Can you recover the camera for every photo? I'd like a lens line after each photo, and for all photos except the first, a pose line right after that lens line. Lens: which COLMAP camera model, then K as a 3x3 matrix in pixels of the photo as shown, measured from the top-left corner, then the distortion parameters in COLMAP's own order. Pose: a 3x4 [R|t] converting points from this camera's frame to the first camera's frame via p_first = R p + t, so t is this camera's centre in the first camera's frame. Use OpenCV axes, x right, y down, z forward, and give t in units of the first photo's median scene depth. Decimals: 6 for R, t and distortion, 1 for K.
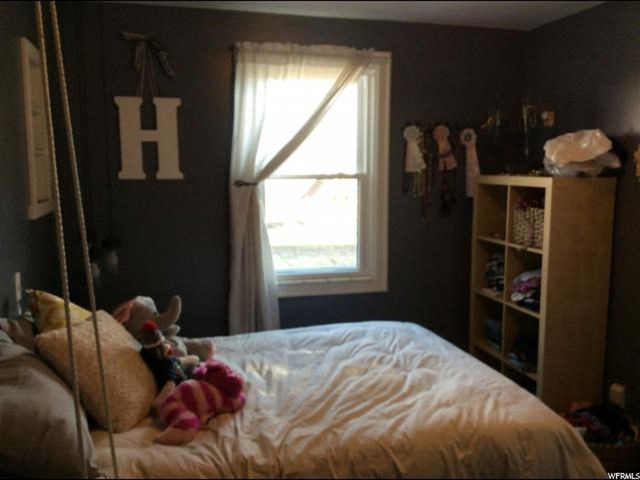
lens RADIAL K [[582.2, 0, 320.0], [0, 582.2, 240.0], [0, 0, 1]] dist [0.090779, -0.172118]
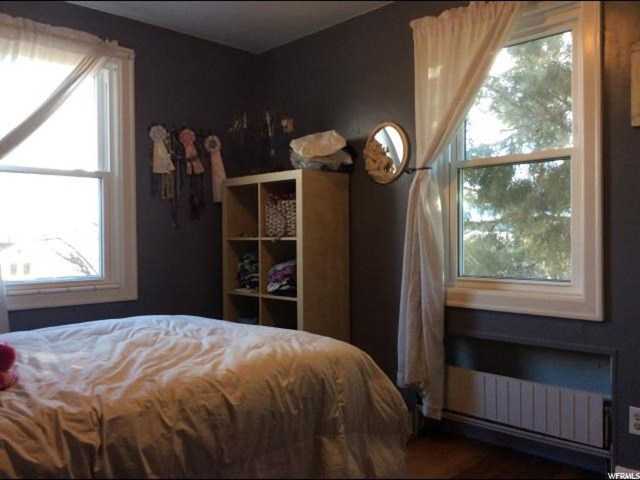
lens RADIAL K [[582.2, 0, 320.0], [0, 582.2, 240.0], [0, 0, 1]] dist [0.090779, -0.172118]
pose [[0.866807, -0.006099, 0.498607, -0.109486], [0.071366, 0.991149, -0.111944, 0.135885], [-0.493511, 0.132617, 0.859570, 0.054437]]
